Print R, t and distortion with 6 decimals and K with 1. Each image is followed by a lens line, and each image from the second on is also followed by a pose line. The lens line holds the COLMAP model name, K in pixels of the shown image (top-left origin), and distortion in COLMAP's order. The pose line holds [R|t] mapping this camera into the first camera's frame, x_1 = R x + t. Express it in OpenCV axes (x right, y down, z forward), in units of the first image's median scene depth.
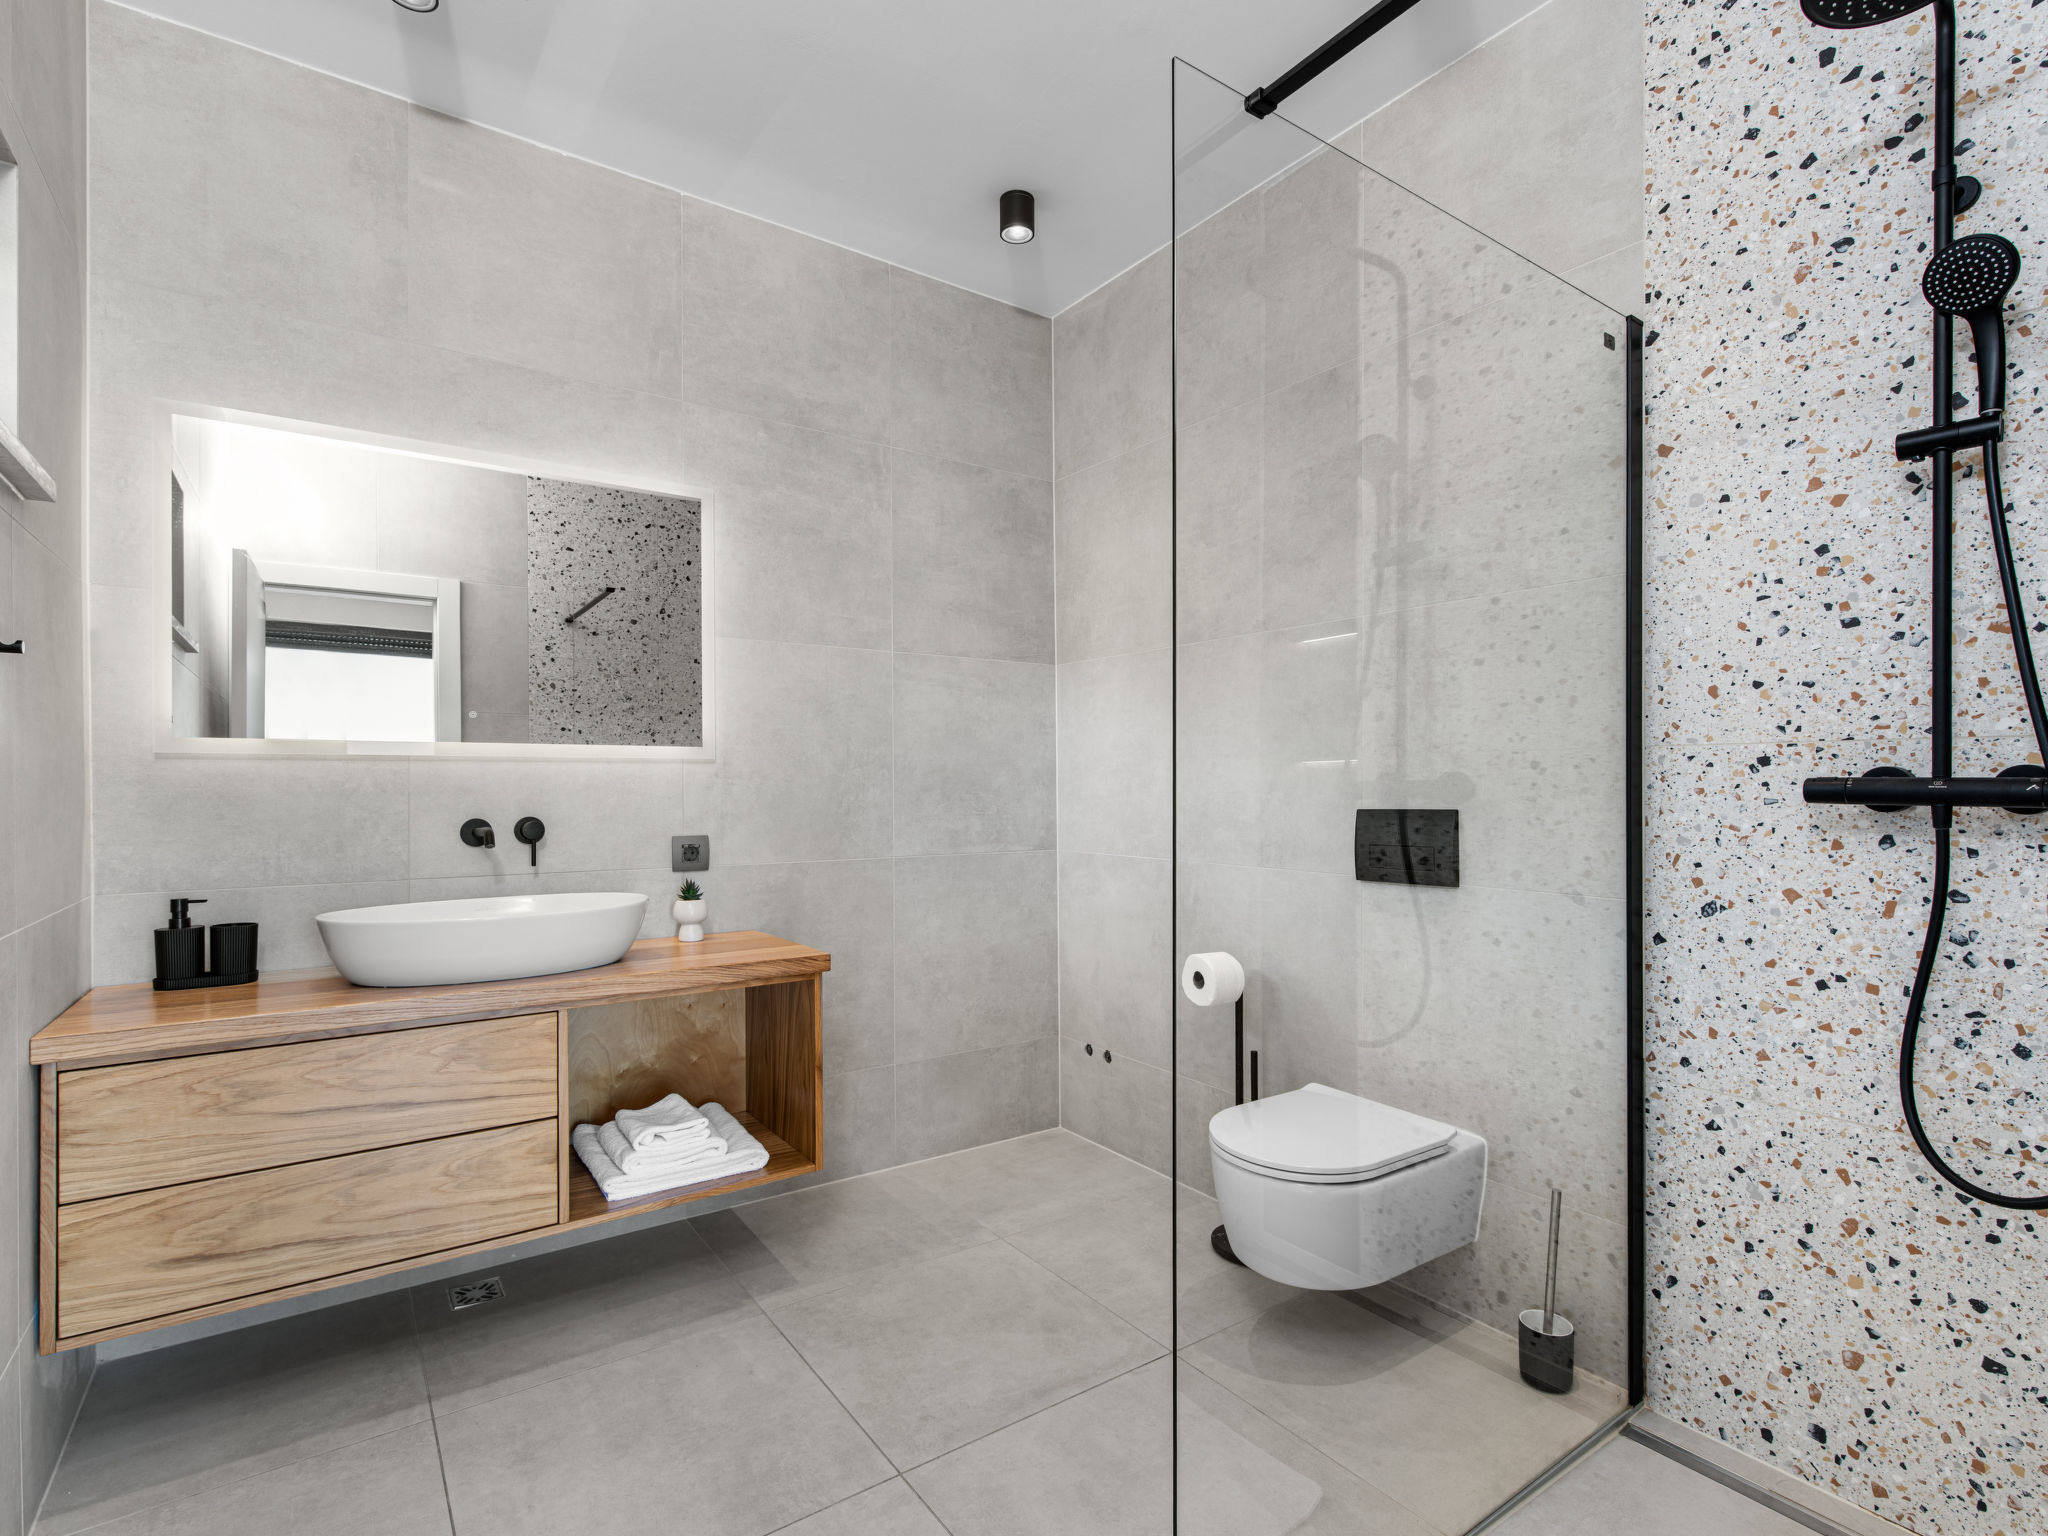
lens RADIAL K [[1005.4, 0, 1020.4], [0, 1005.4, 772.9], [0, 0, 1]] dist [0.002241, 0.000276]
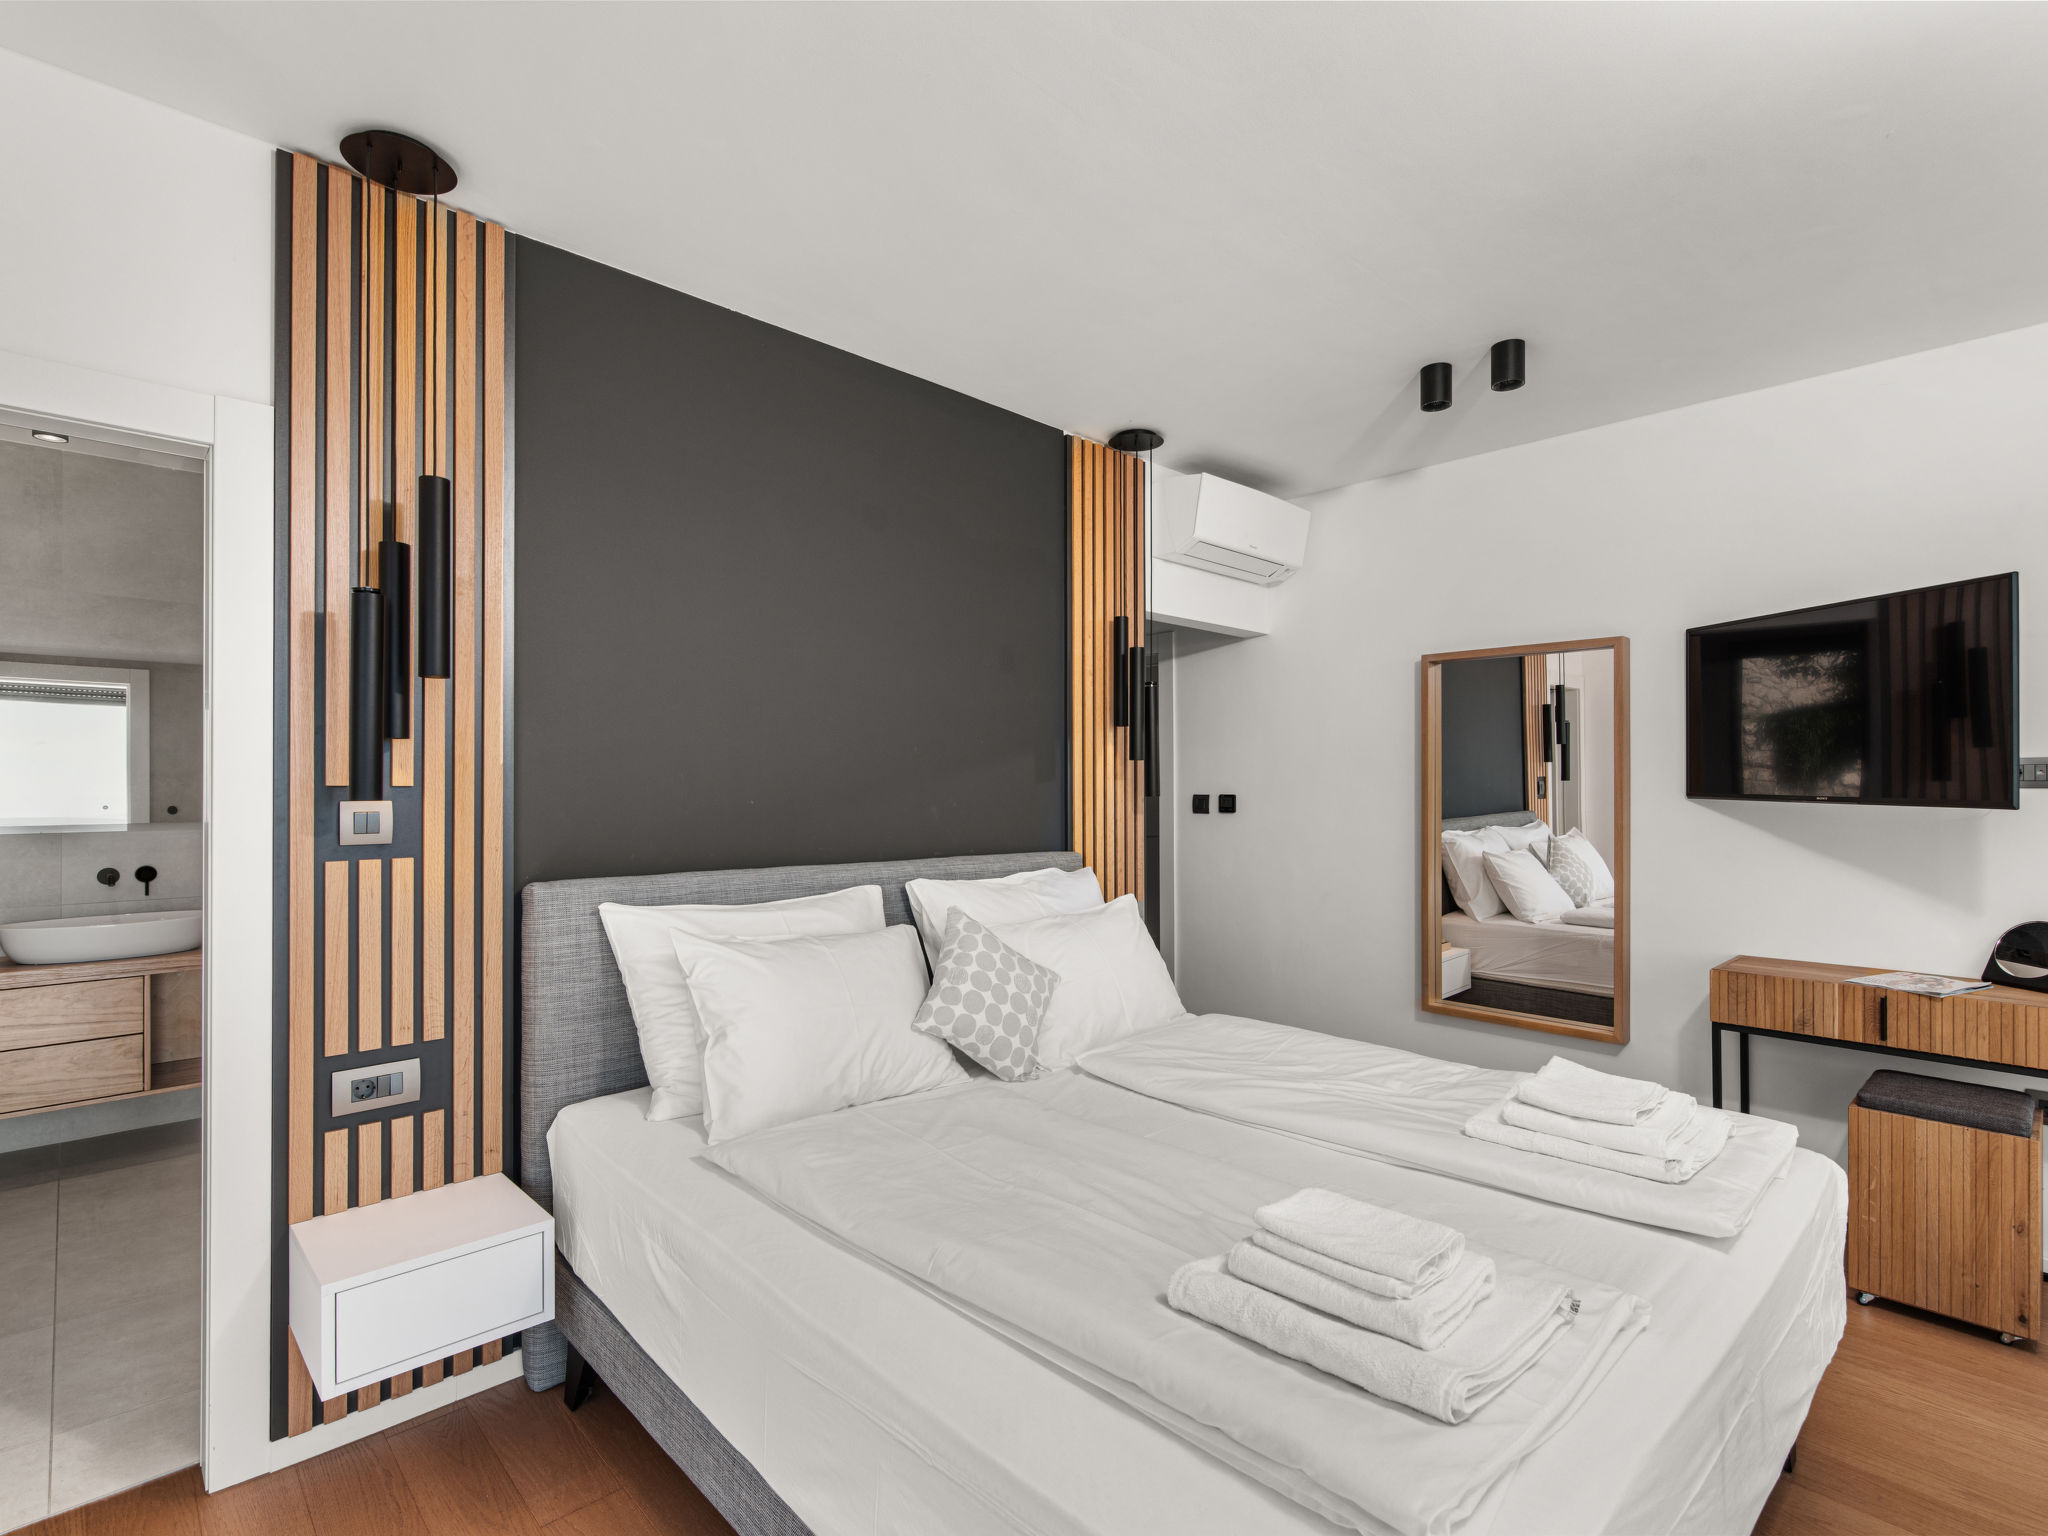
lens RADIAL K [[1005.4, 0, 1022.9], [0, 1005.4, 768.3], [0, 0, 1]] dist [0.002241, 0.000276]
pose [[0.989923, 0.002481, 0.141585, 0.790114], [-0.002596, 0.999996, 0.000628, -0.134837], [-0.141583, -0.000989, 0.989926, -0.955949]]
